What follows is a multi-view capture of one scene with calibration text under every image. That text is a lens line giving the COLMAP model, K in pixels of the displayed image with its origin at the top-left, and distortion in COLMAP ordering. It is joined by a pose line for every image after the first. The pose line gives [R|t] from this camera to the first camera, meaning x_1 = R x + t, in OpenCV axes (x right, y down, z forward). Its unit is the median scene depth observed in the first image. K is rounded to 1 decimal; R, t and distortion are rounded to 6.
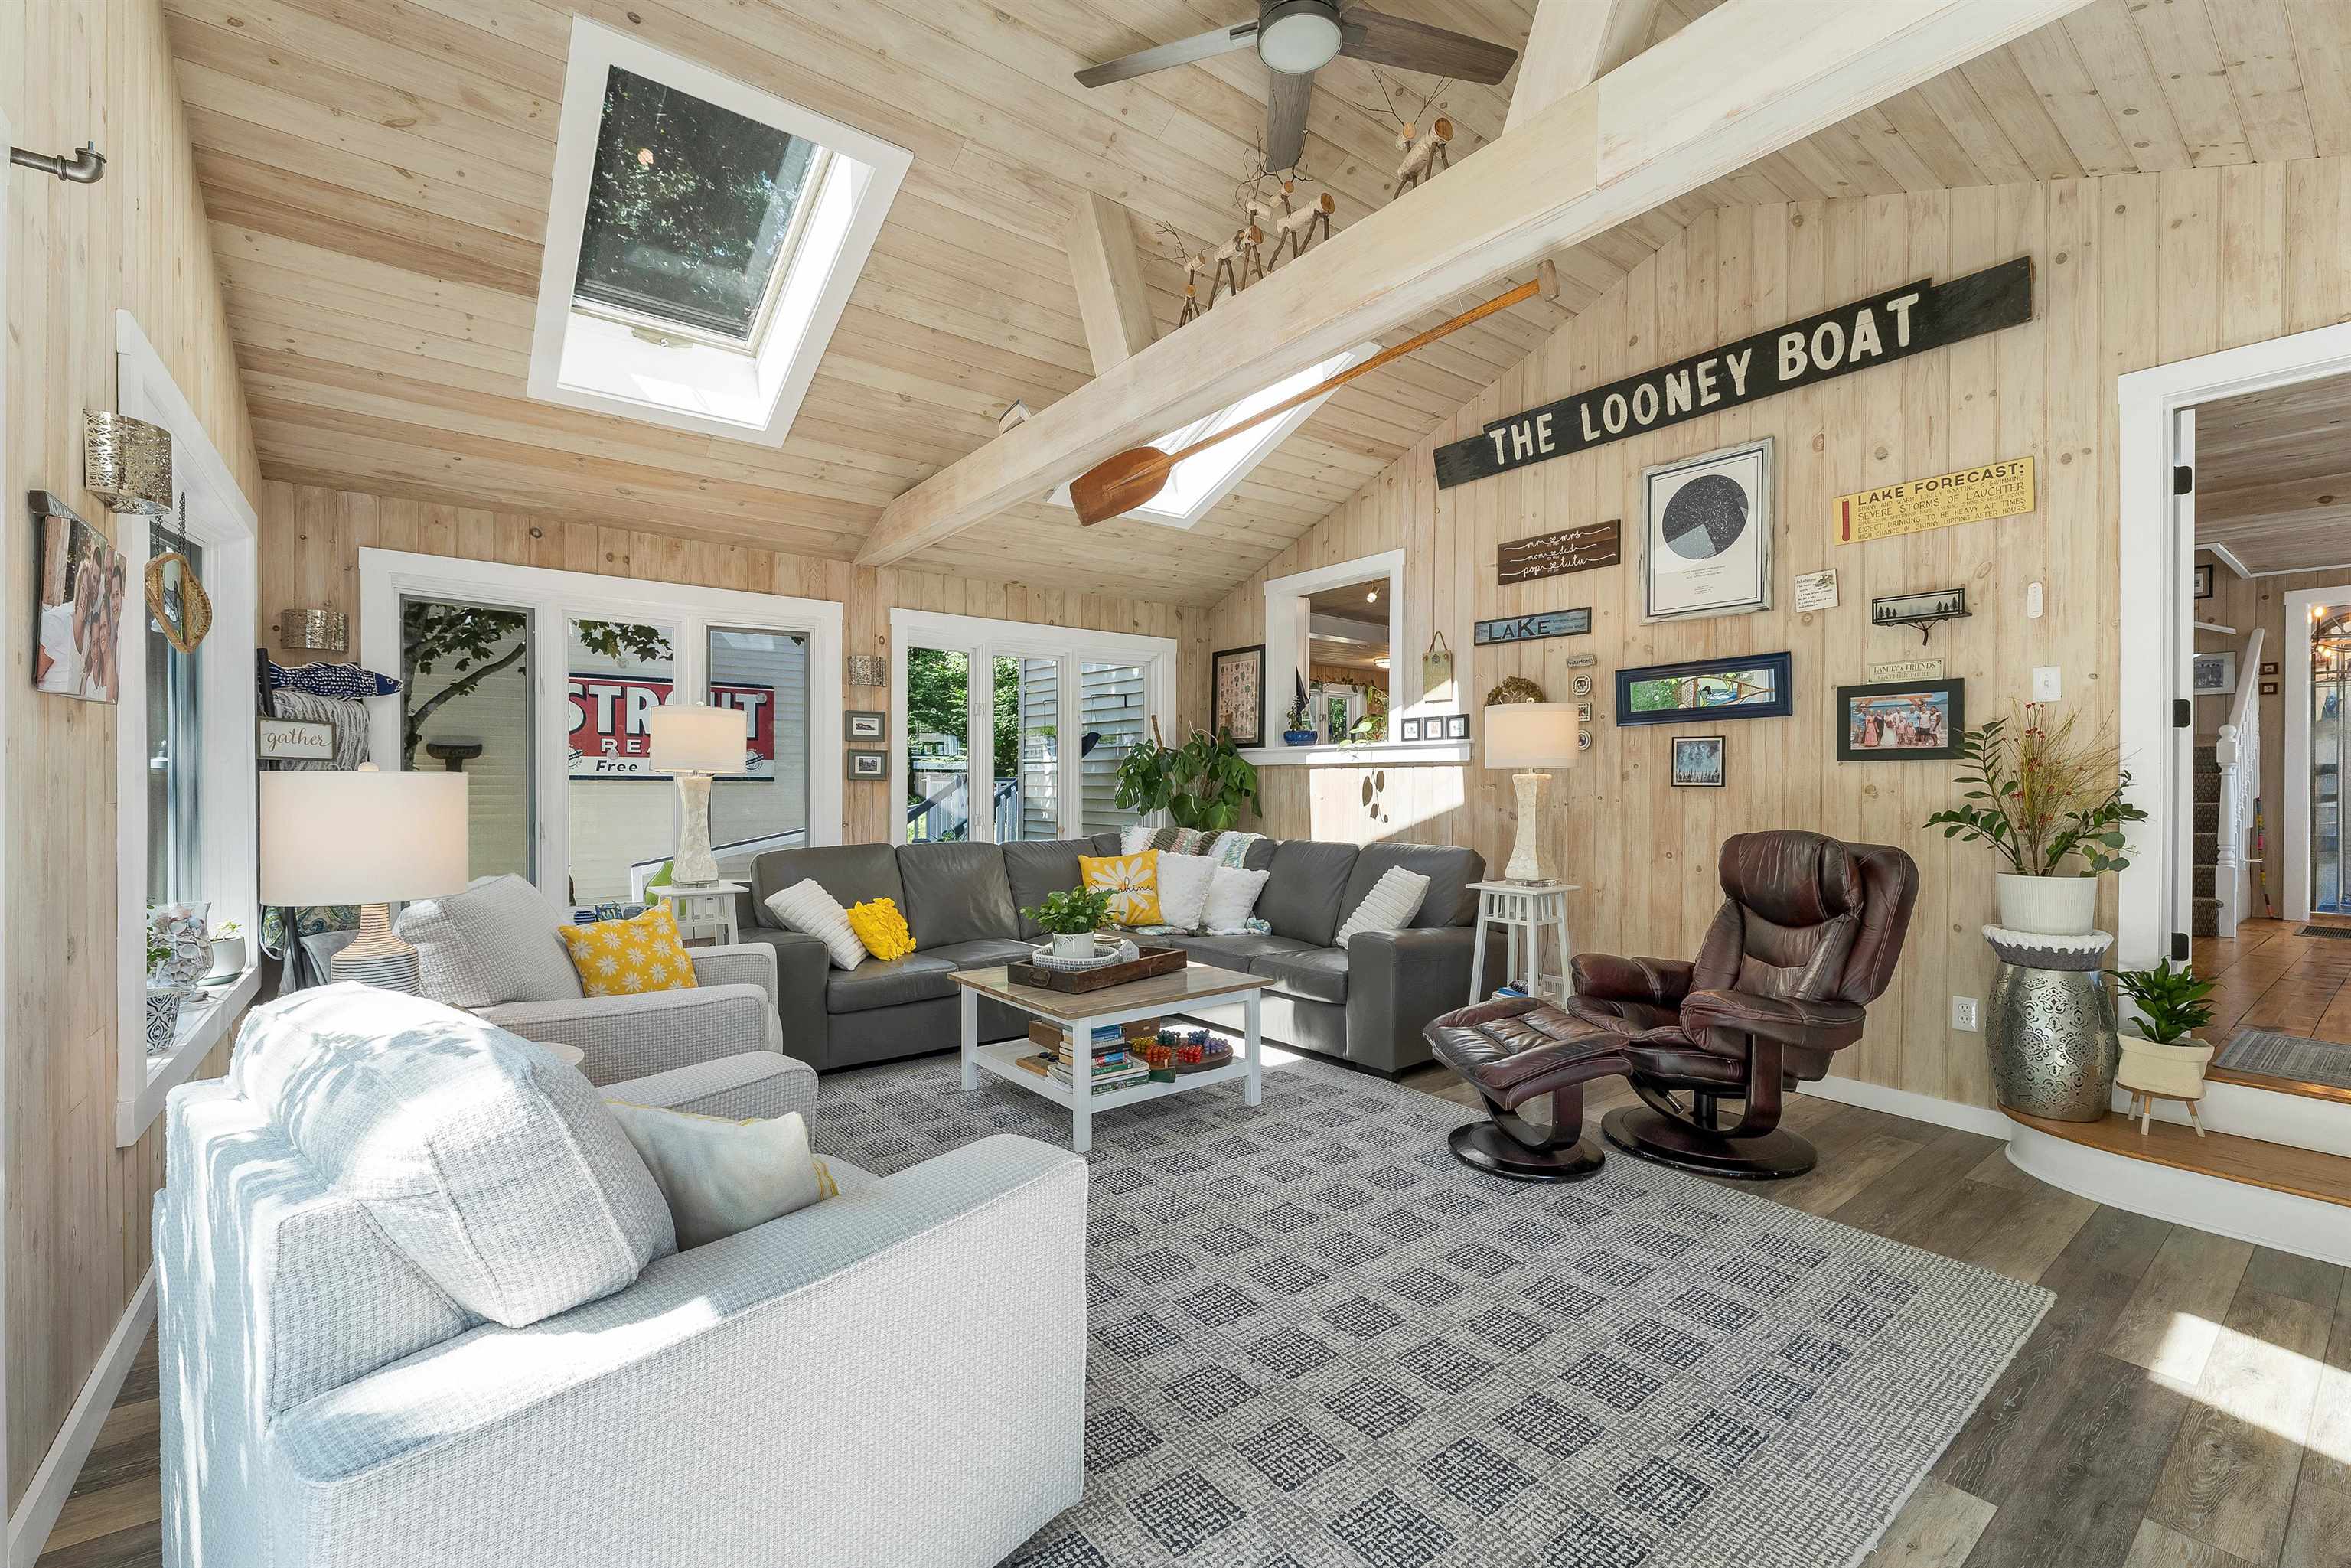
lens RADIAL K [[992.4, 0, 1172.2], [0, 992.4, 784.7], [0, 0, 1]] dist [0.001171, 0.000072]
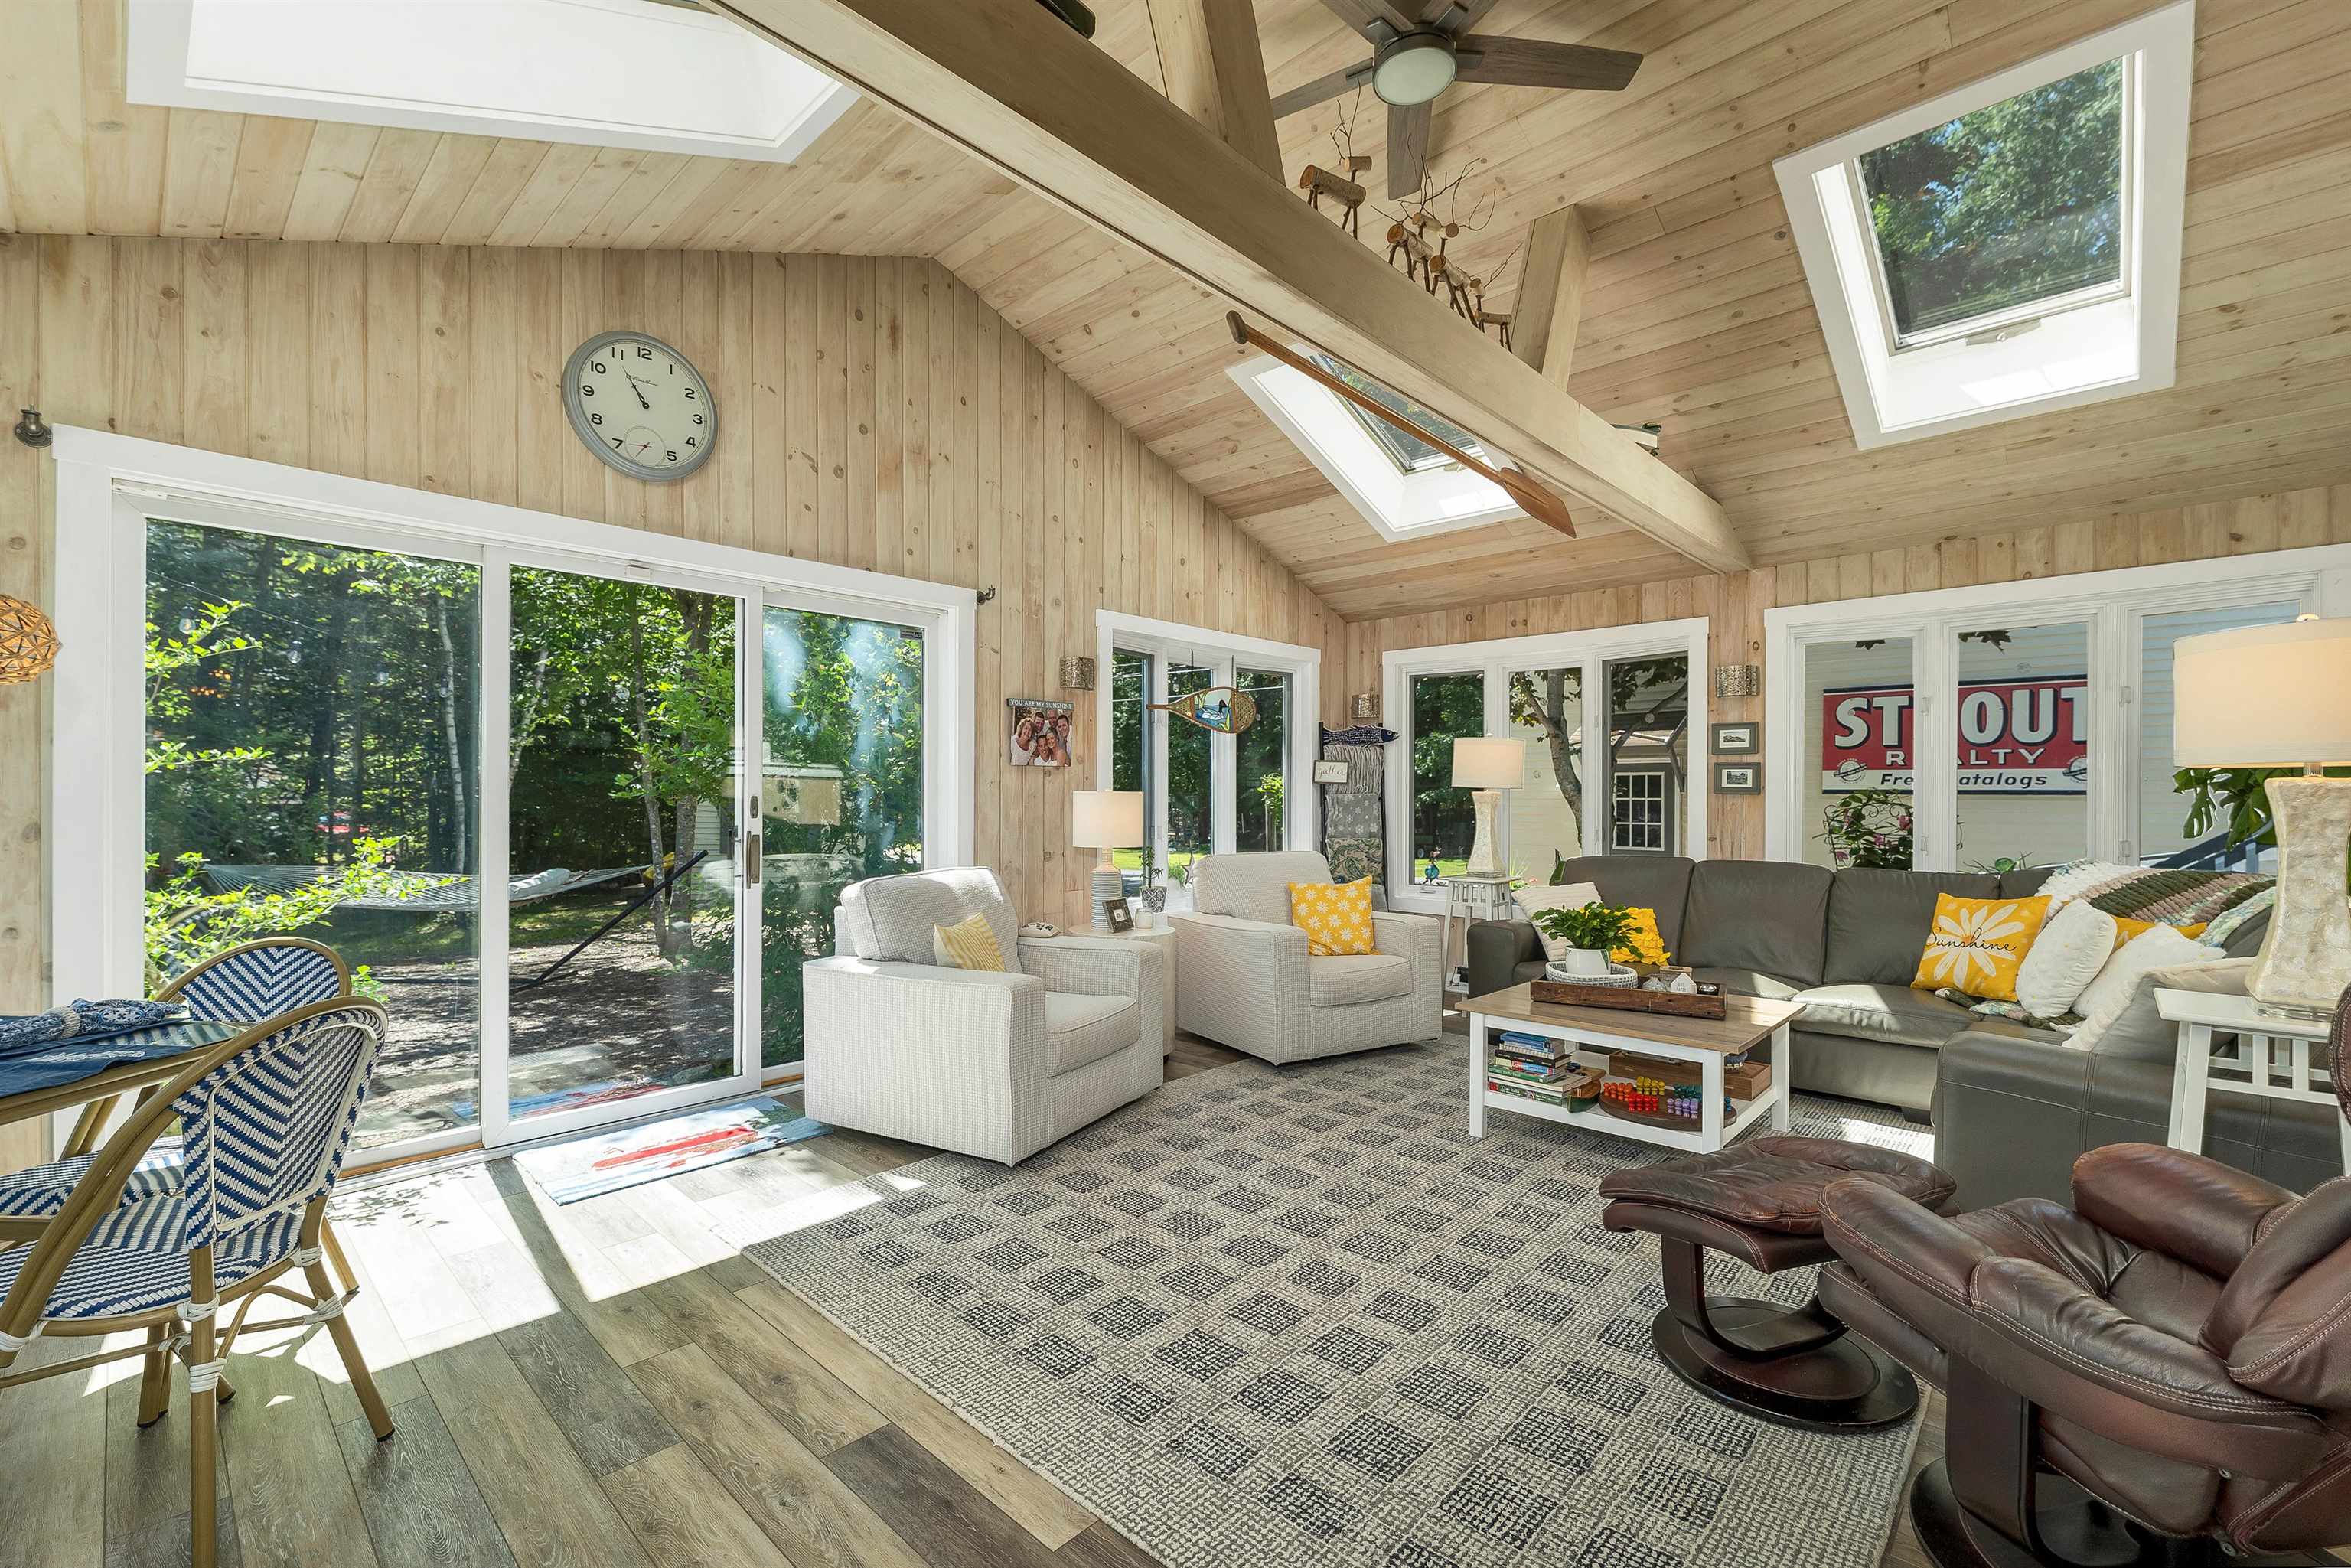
lens RADIAL K [[992.4, 0, 1164.0], [0, 992.4, 799.5], [0, 0, 1]] dist [0.001171, 0.000072]
pose [[0.151577, 0.003345, -0.988440, 0.722707], [-0.002732, 0.999992, 0.002965, -0.000655], [0.988442, 0.002251, 0.151585, 0.386326]]
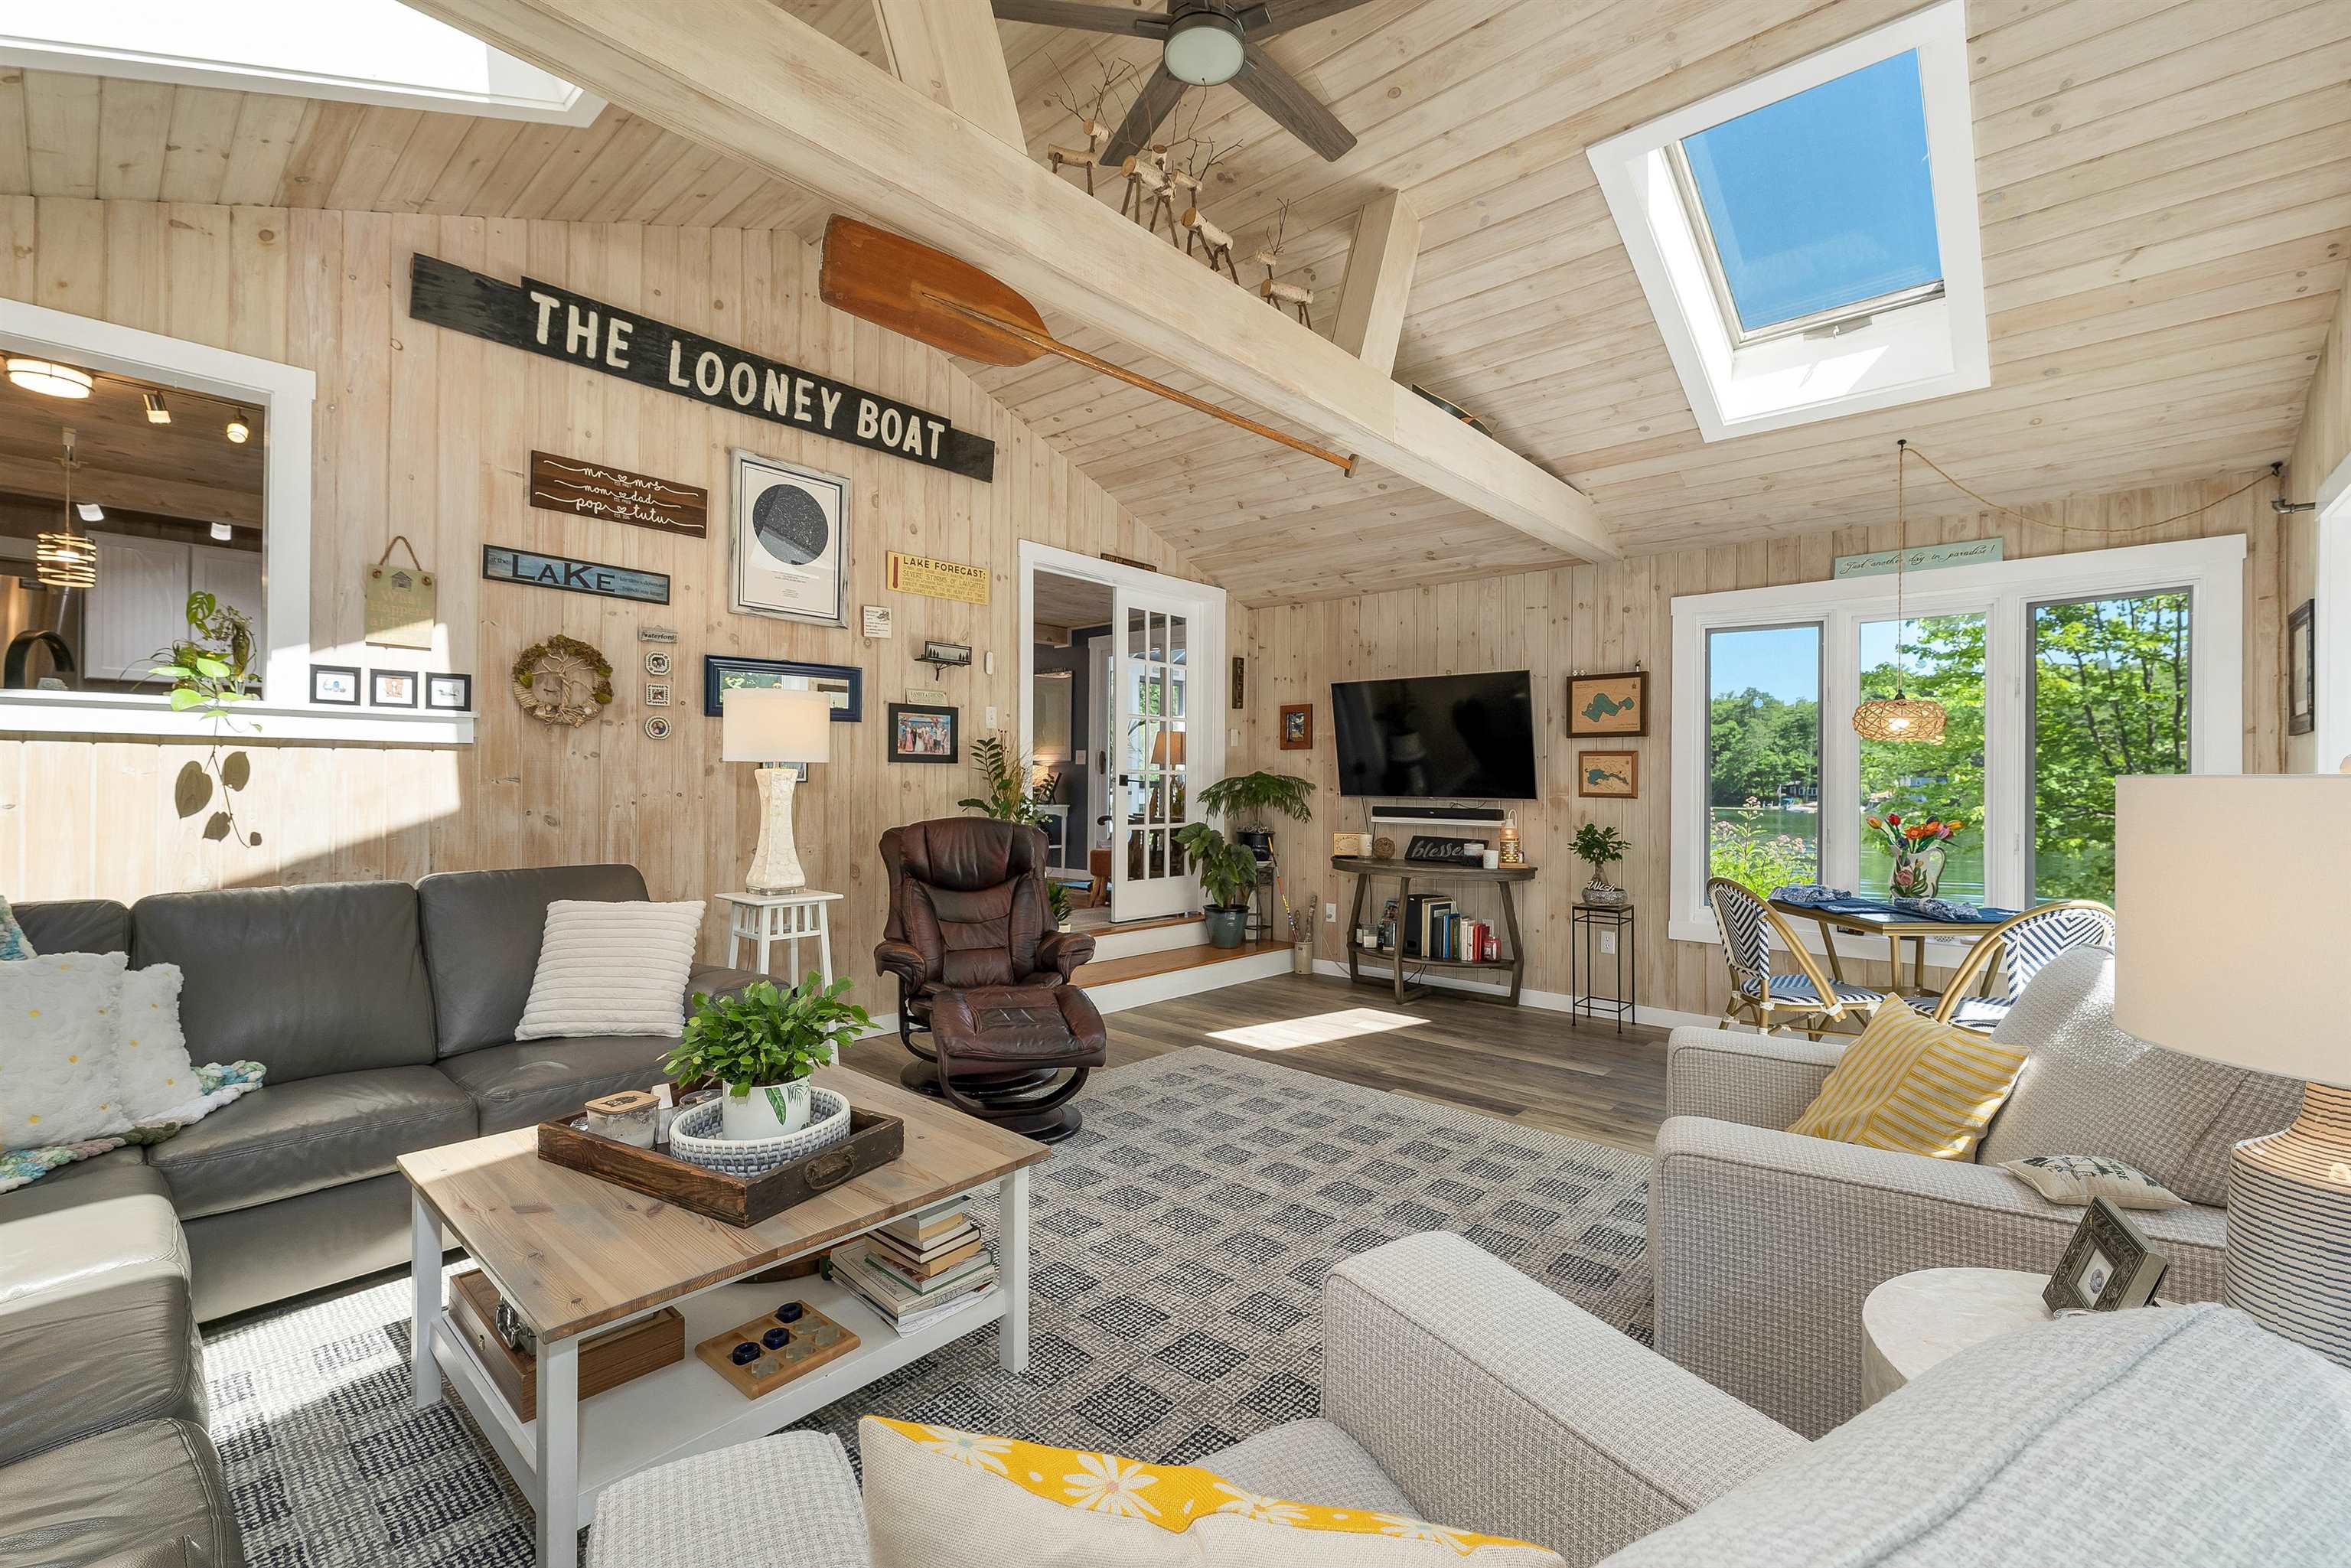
lens RADIAL K [[992.4, 0, 1179.8], [0, 992.4, 777.5], [0, 0, 1]] dist [0.001171, 0.000072]
pose [[-0.190351, 0.001162, 0.981715, -0.567682], [-0.007560, 0.999968, -0.002650, -0.003362], [-0.981687, -0.007927, -0.190336, 0.794452]]
